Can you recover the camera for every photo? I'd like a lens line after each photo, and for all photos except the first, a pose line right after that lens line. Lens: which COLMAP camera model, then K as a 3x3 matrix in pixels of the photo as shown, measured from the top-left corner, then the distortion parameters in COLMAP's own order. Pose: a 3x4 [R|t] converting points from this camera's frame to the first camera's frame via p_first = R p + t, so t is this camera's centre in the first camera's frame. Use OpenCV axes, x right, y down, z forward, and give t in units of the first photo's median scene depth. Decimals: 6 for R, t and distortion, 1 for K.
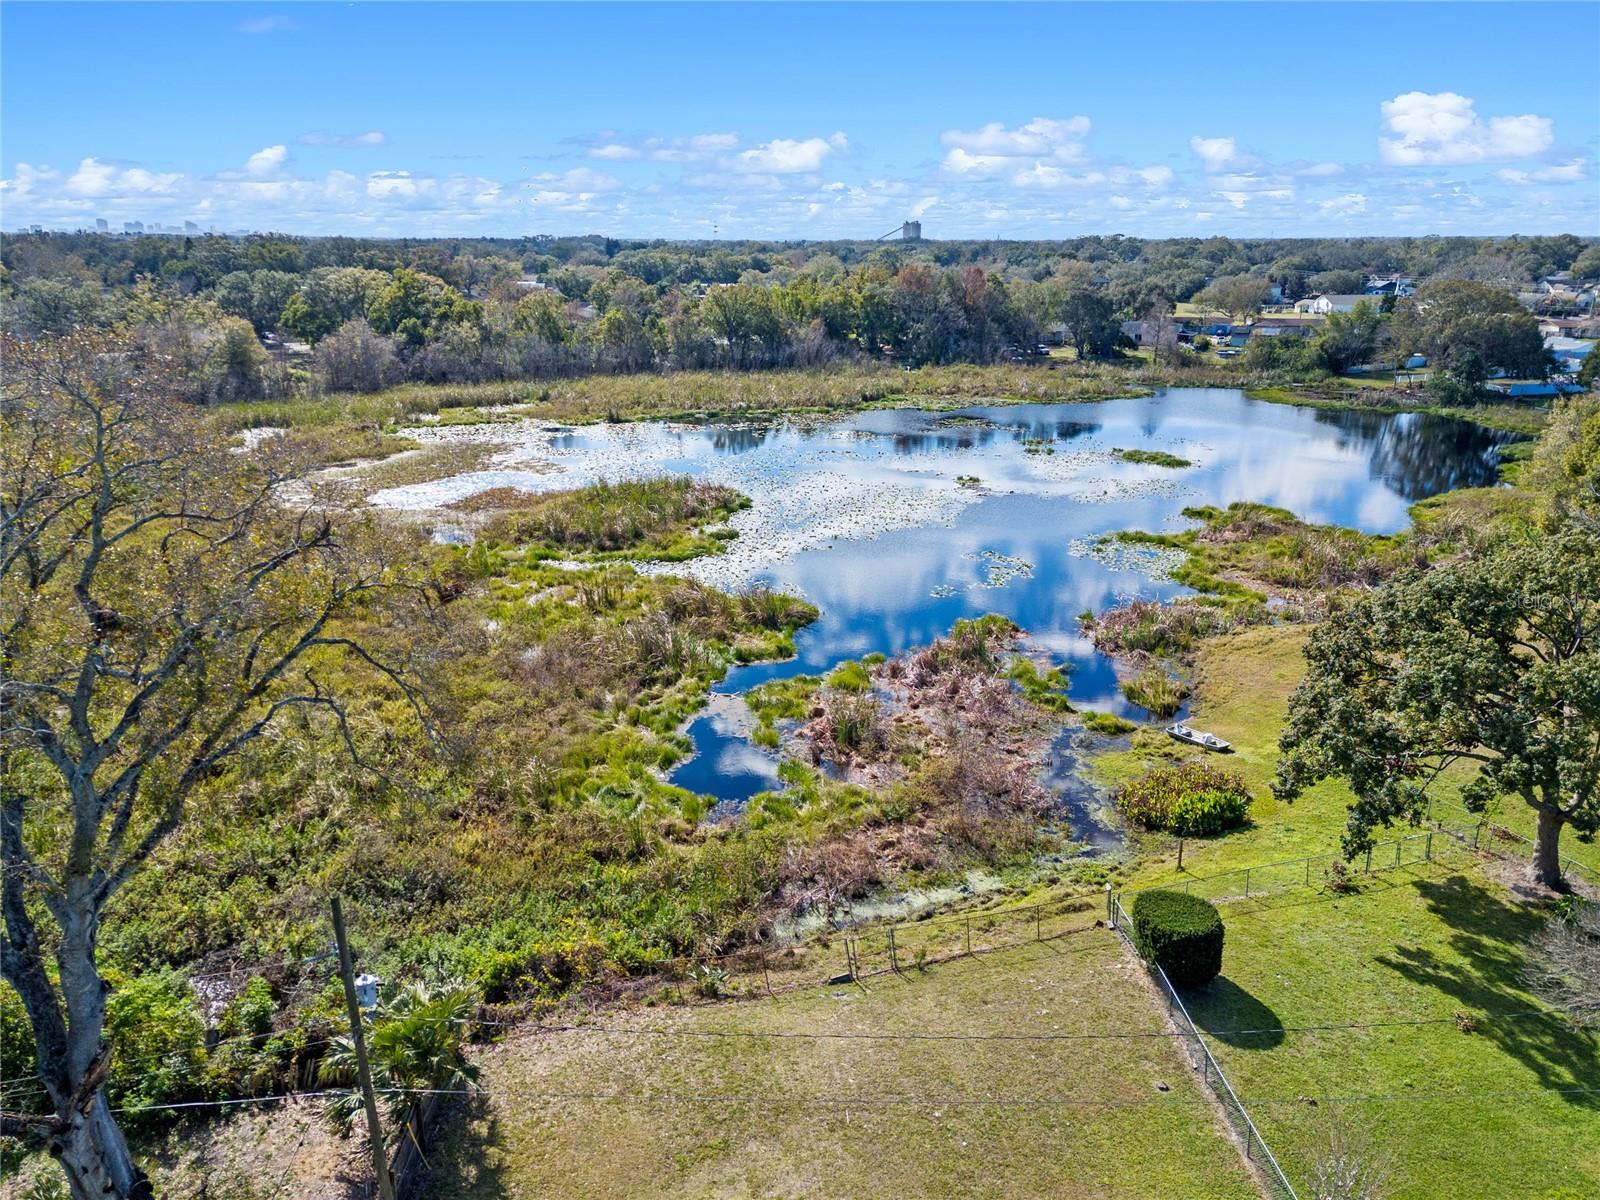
lens RADIAL K [[1169.4, 0, 795.3], [0, 1169.4, 600.1], [0, 0, 1]] dist [0.086861, -0.082642]
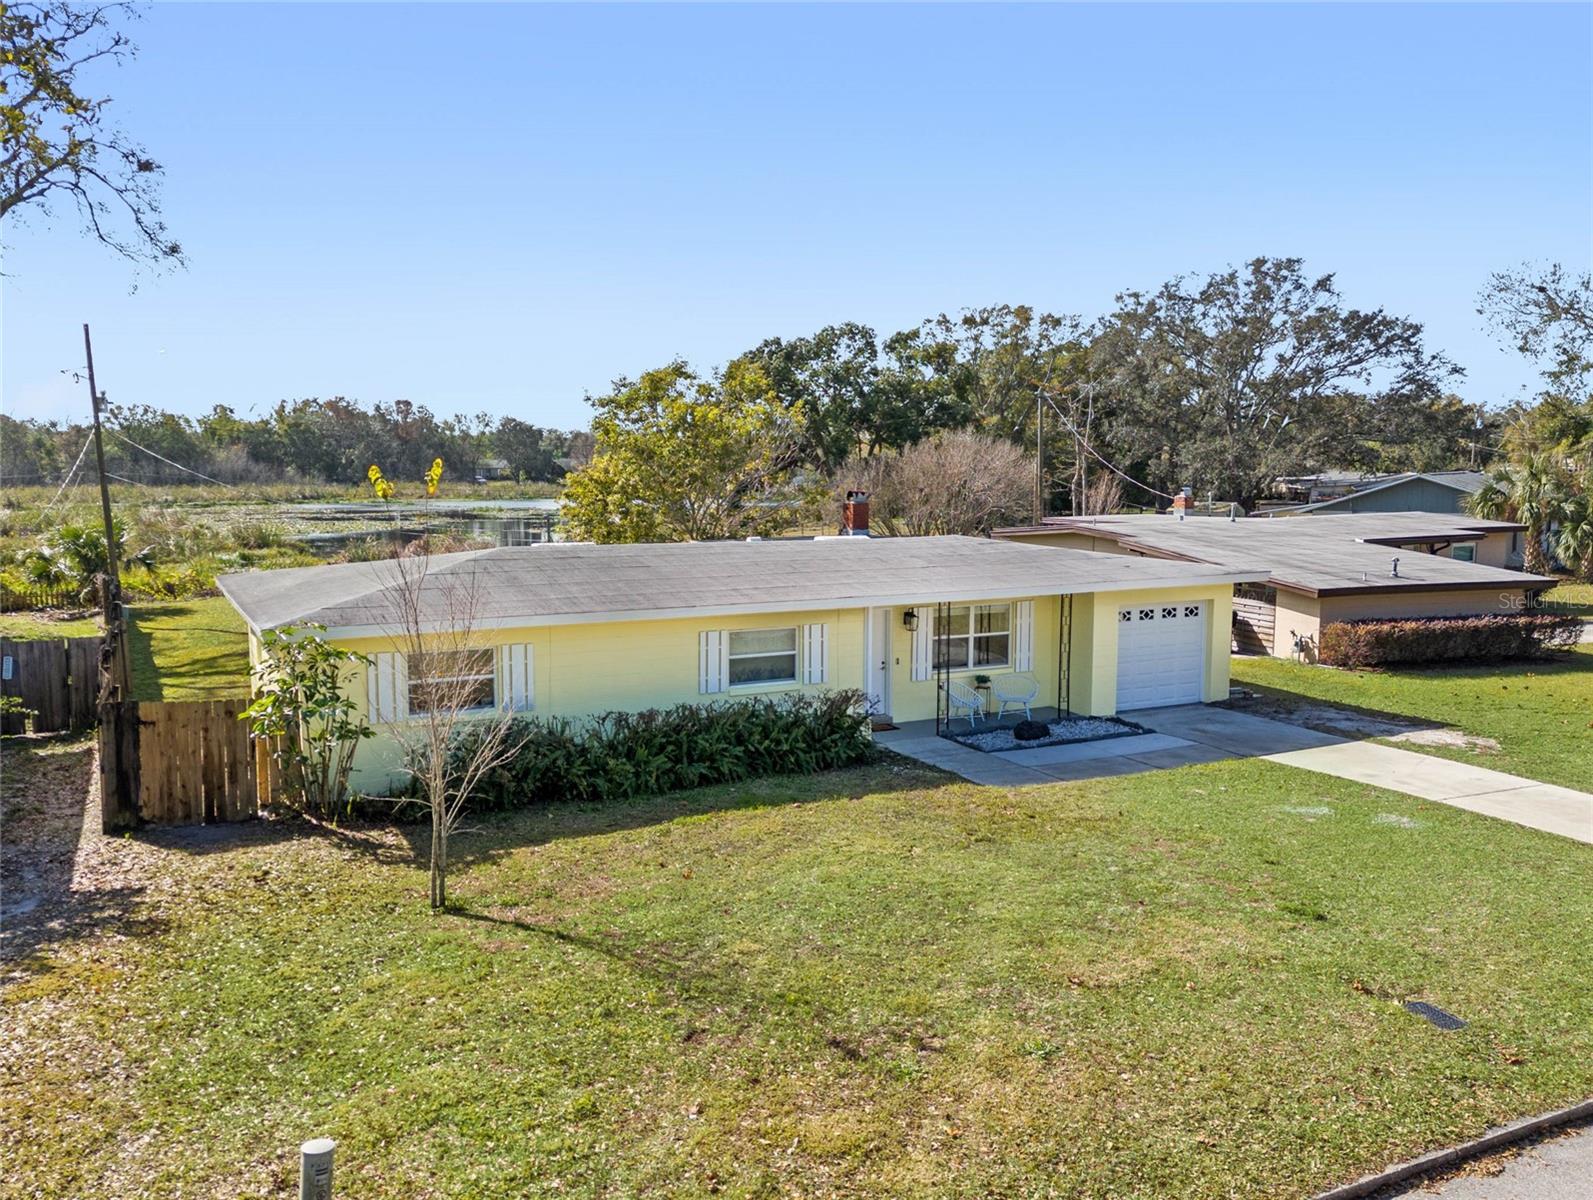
lens RADIAL K [[1279.6, 0, 773.9], [0, 1279.6, 615.4], [0, 0, 1]] dist [0.046660, -0.005059]
pose [[0.907458, -0.054880, 0.416544, -0.038315], [0.125747, 0.981462, -0.144636, 0.126269], [-0.400885, 0.183631, 0.897536, -0.104837]]
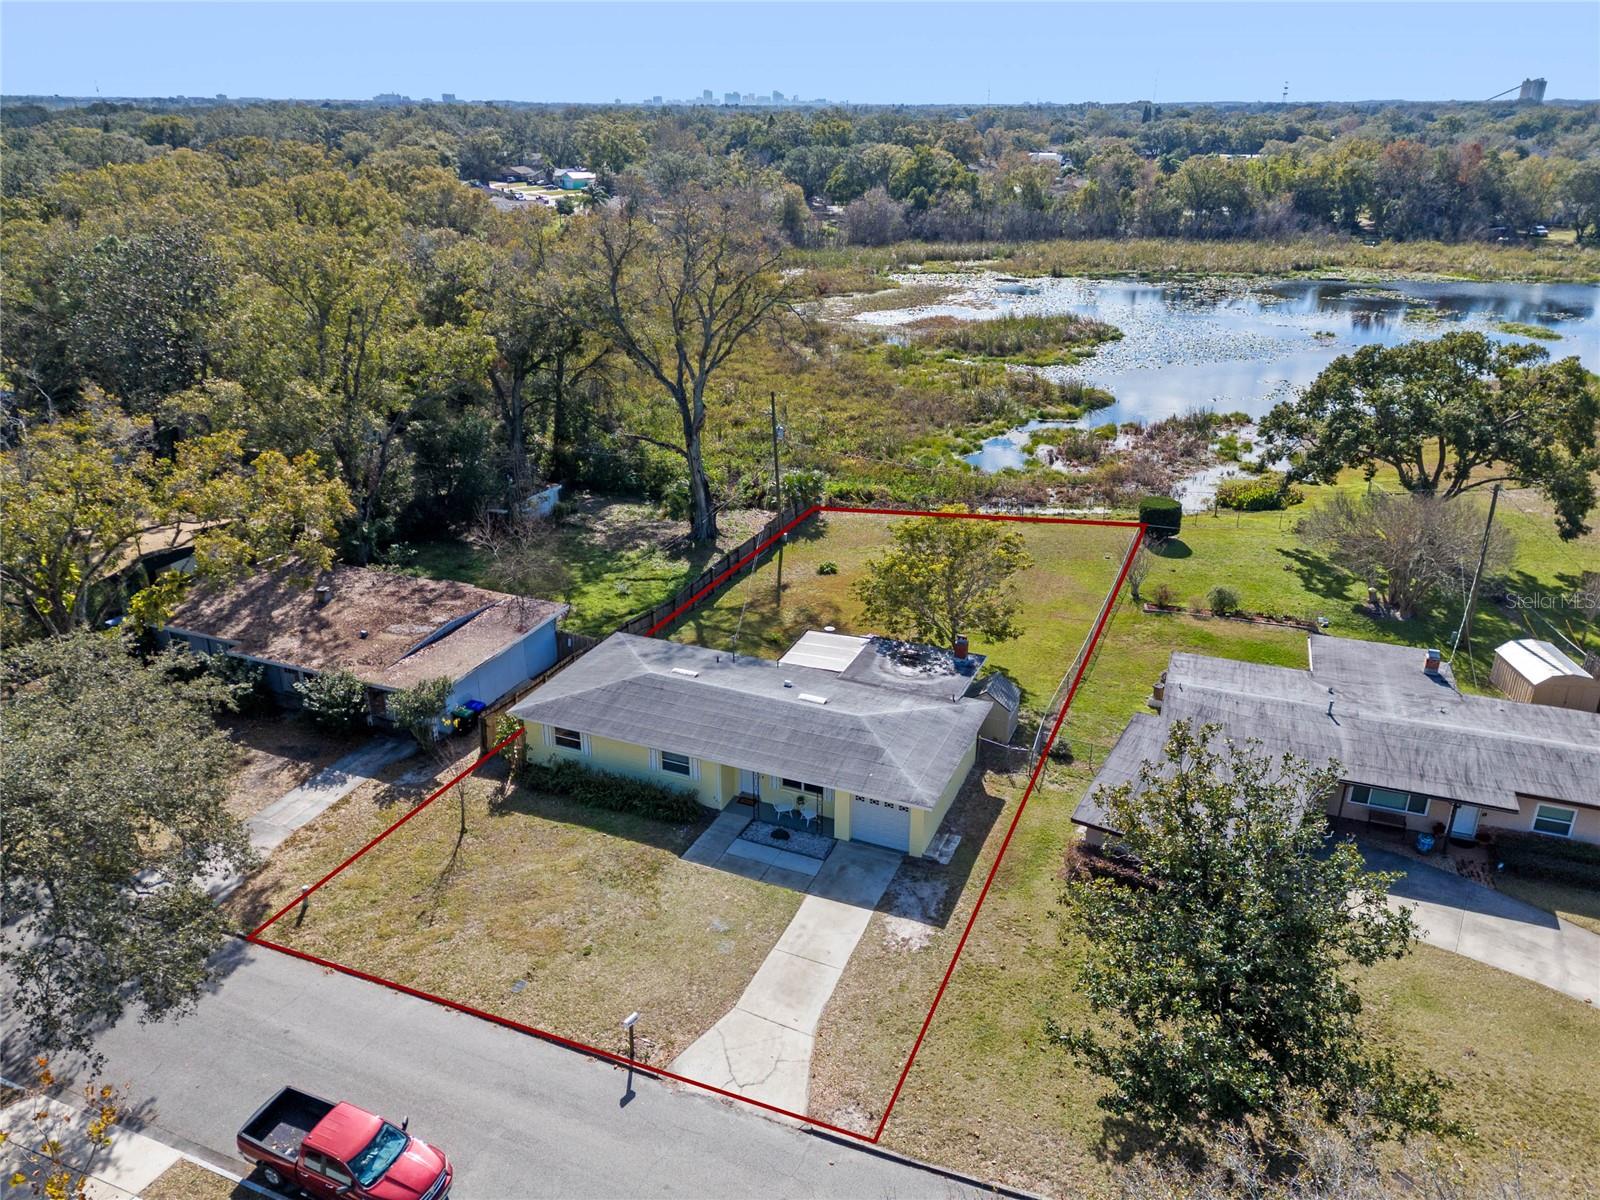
lens RADIAL K [[1164.1, 0, 795.5], [0, 1164.1, 596.1], [0, 0, 1]] dist [0.076996, -0.071530]
pose [[0.906232, 0.162677, -0.390230, 0.112421], [-0.123182, 0.984560, 0.124373, 0.048989], [0.404437, -0.064642, 0.912279, -0.211585]]
